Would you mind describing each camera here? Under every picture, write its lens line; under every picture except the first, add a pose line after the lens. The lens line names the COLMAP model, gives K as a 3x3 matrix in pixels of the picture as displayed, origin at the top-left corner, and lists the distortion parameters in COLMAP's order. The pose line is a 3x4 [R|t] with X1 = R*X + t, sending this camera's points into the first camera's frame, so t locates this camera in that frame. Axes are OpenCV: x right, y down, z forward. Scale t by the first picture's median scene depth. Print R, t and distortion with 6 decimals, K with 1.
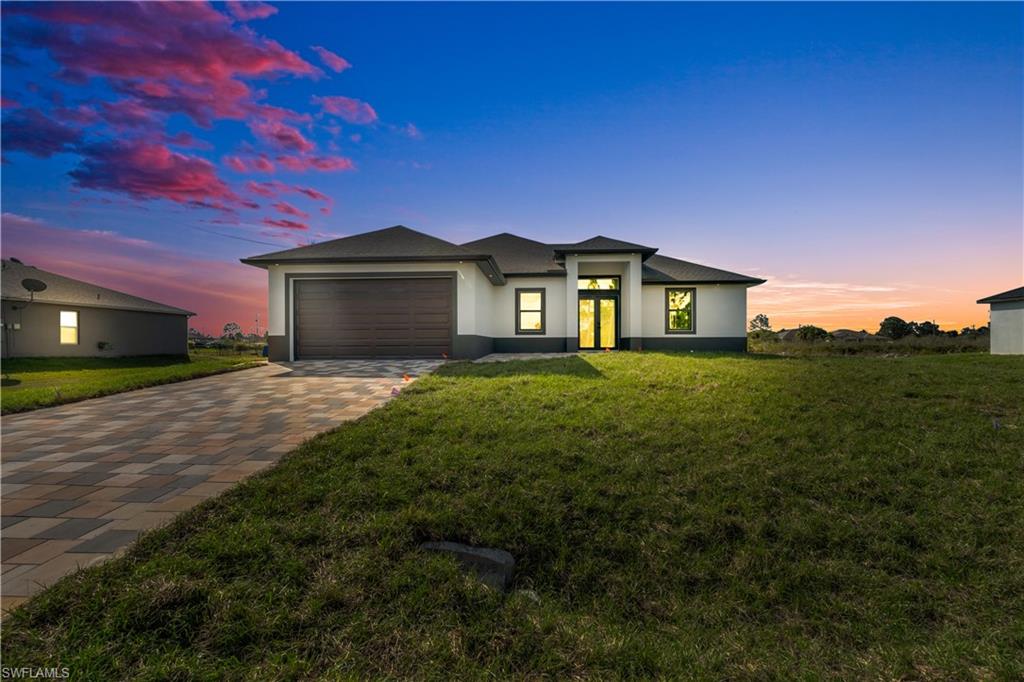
lens RADIAL K [[490.5, 0, 514.4], [0, 490.5, 339.1], [0, 0, 1]] dist [0.003102, 0.001301]
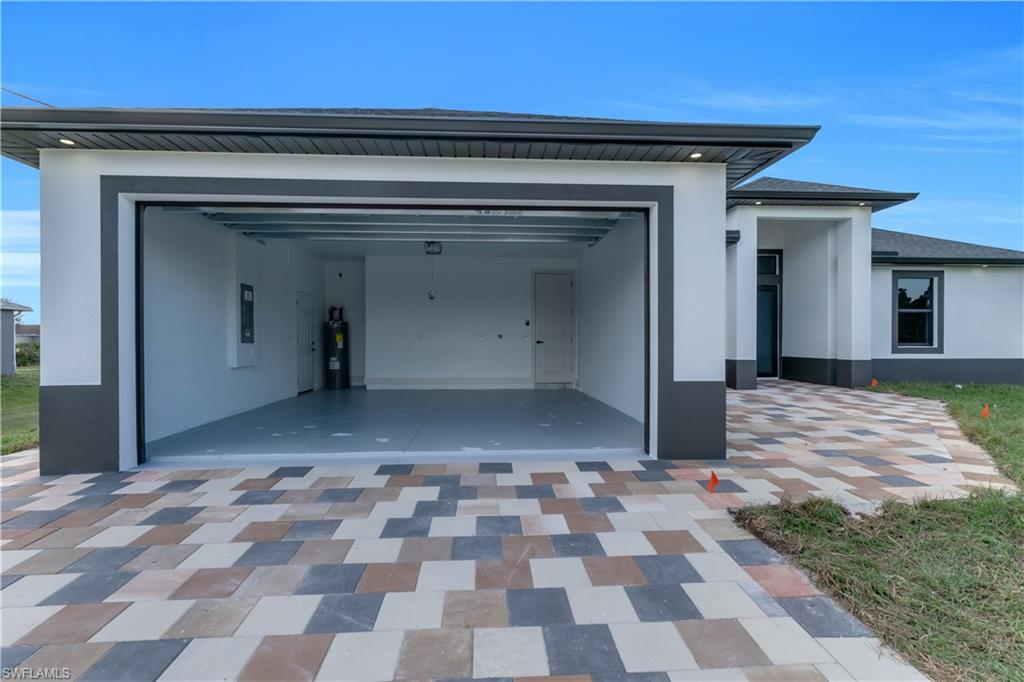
lens RADIAL K [[490.5, 0, 507.5], [0, 490.5, 341.2], [0, 0, 1]] dist [0.003102, 0.001301]
pose [[0.999054, 0.007303, 0.042872, -0.161435], [-0.007645, 0.999940, 0.007831, -0.025977], [-0.042812, -0.008151, 0.999050, 0.479676]]
